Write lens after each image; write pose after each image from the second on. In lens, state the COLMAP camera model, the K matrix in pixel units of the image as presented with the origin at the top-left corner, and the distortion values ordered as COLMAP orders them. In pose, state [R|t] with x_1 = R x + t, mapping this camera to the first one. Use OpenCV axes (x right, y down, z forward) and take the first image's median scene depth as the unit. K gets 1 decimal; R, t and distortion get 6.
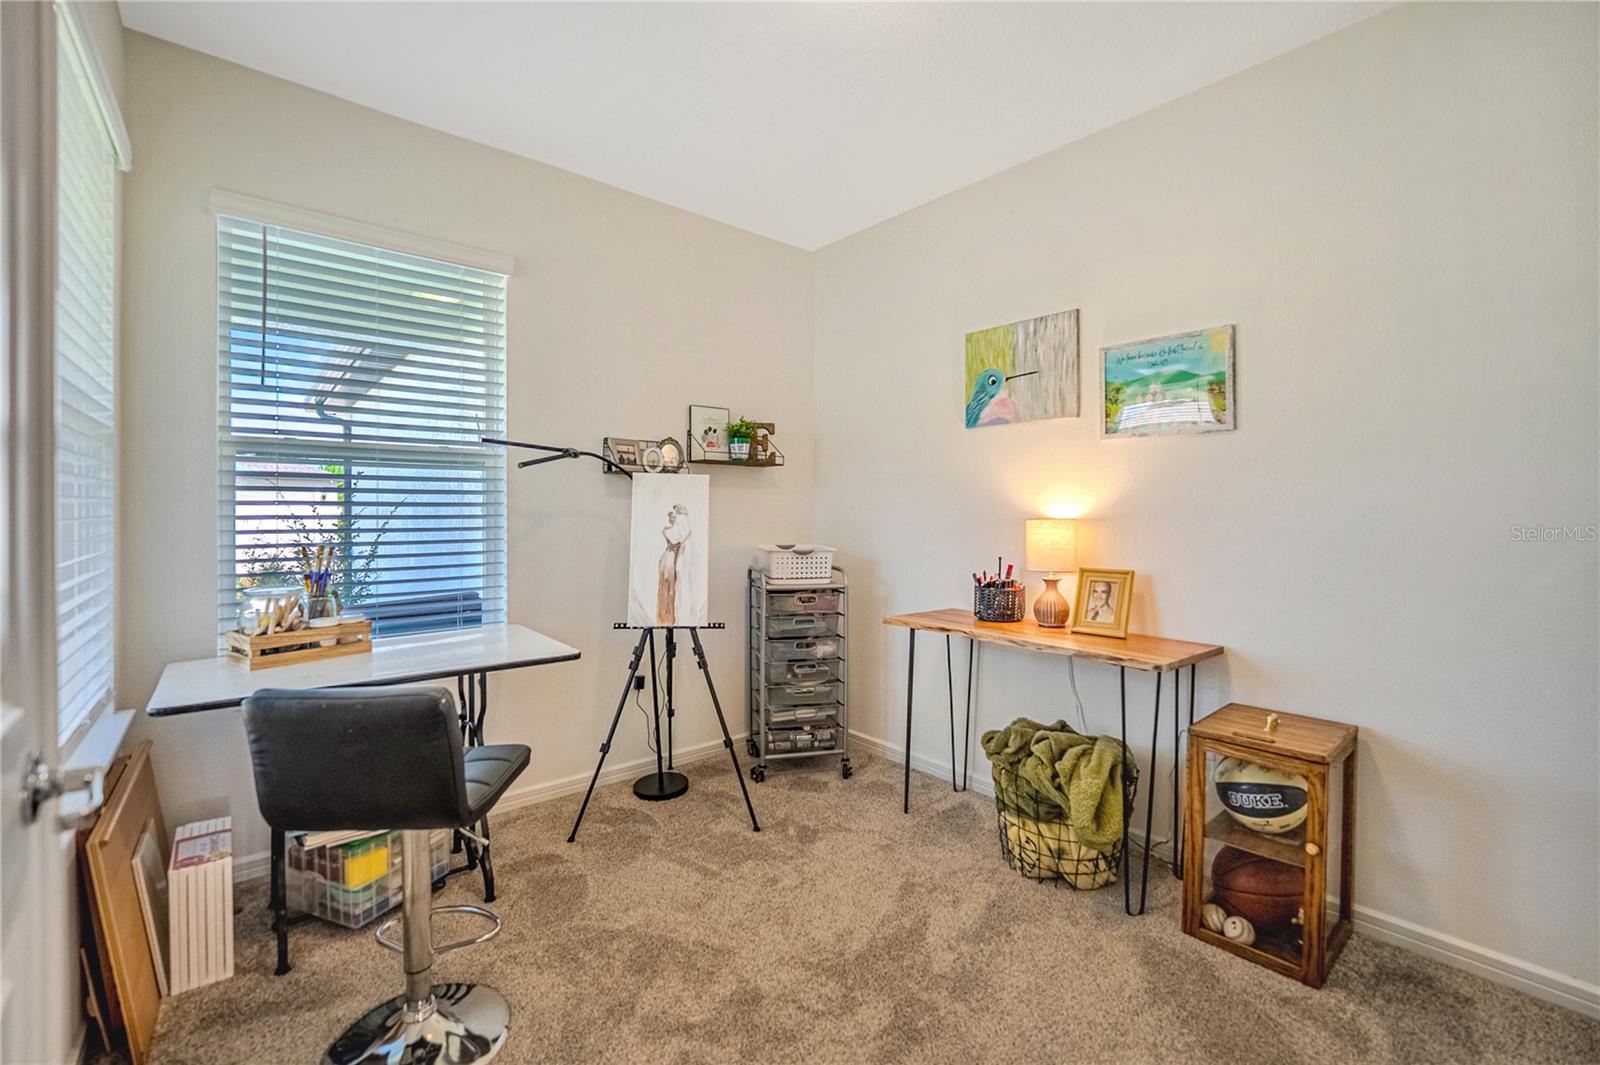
lens RADIAL K [[677.5, 0, 811.9], [0, 677.5, 516.7], [0, 0, 1]] dist [-0.025551, 0.001341]
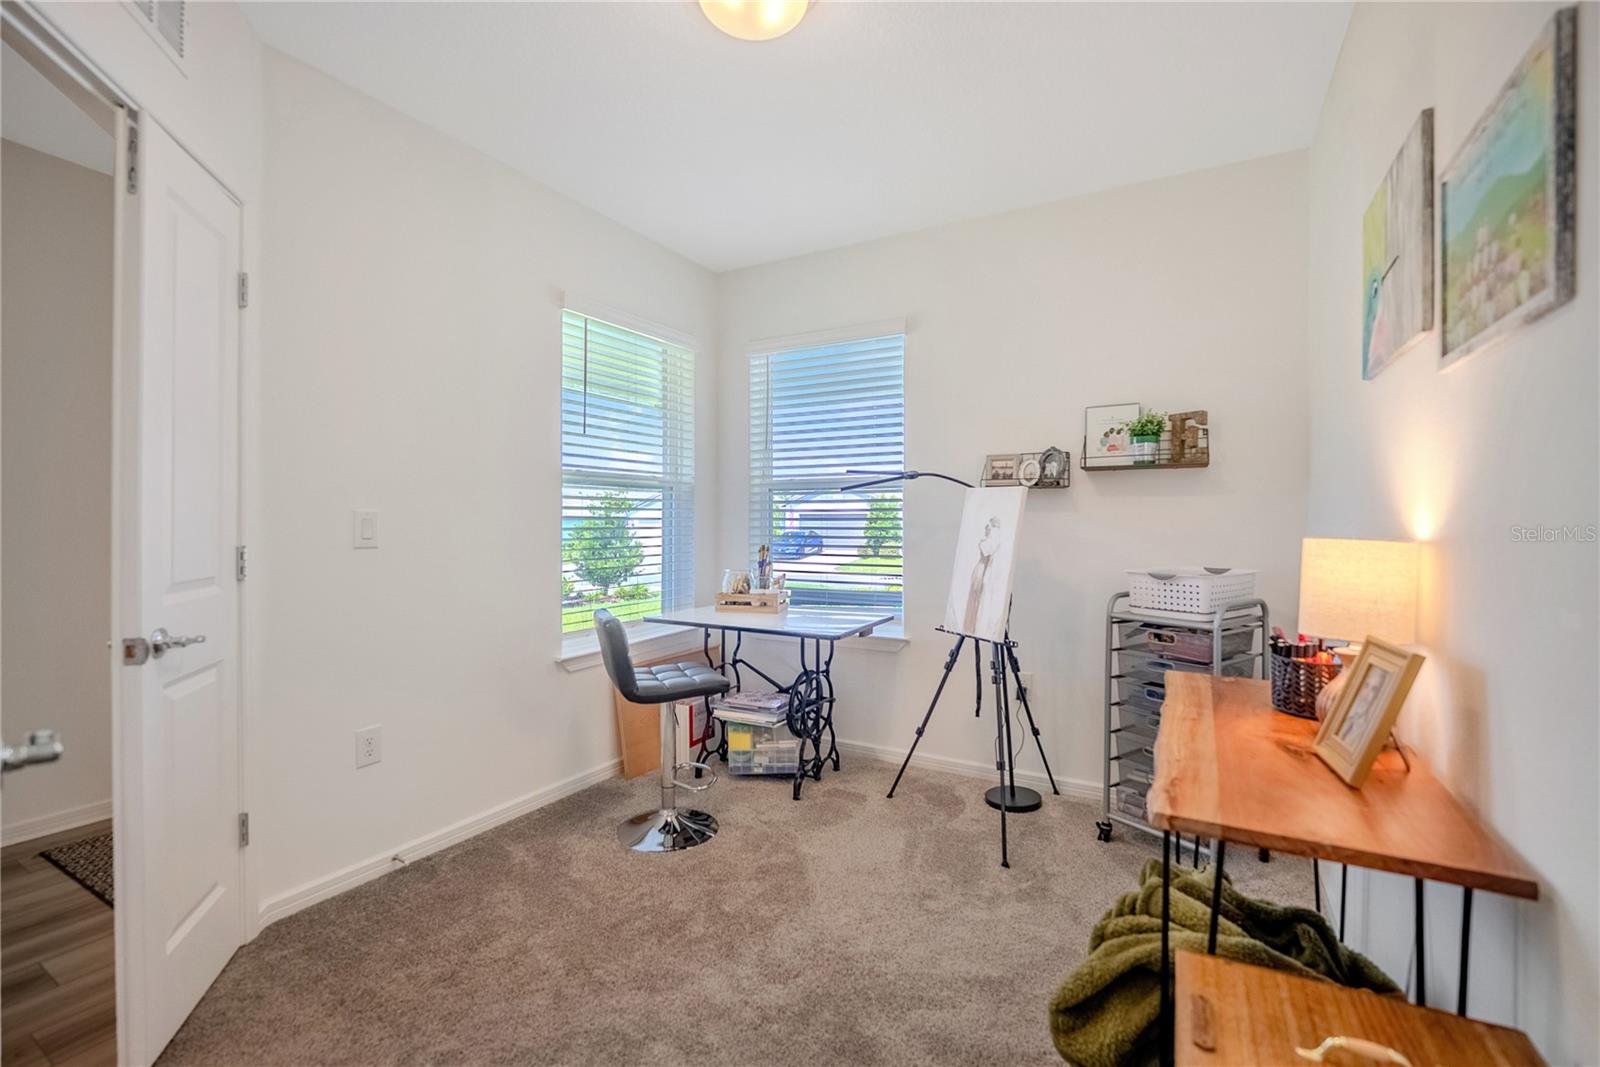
lens RADIAL K [[680.5, 0, 815.0], [0, 680.5, 533.2], [0, 0, 1]] dist [-0.015259, -0.001436]
pose [[0.359173, 0.013346, -0.933176, 0.654142], [-0.003408, 0.999910, 0.012988, -0.007501], [0.933265, -0.001485, 0.359186, 0.390627]]
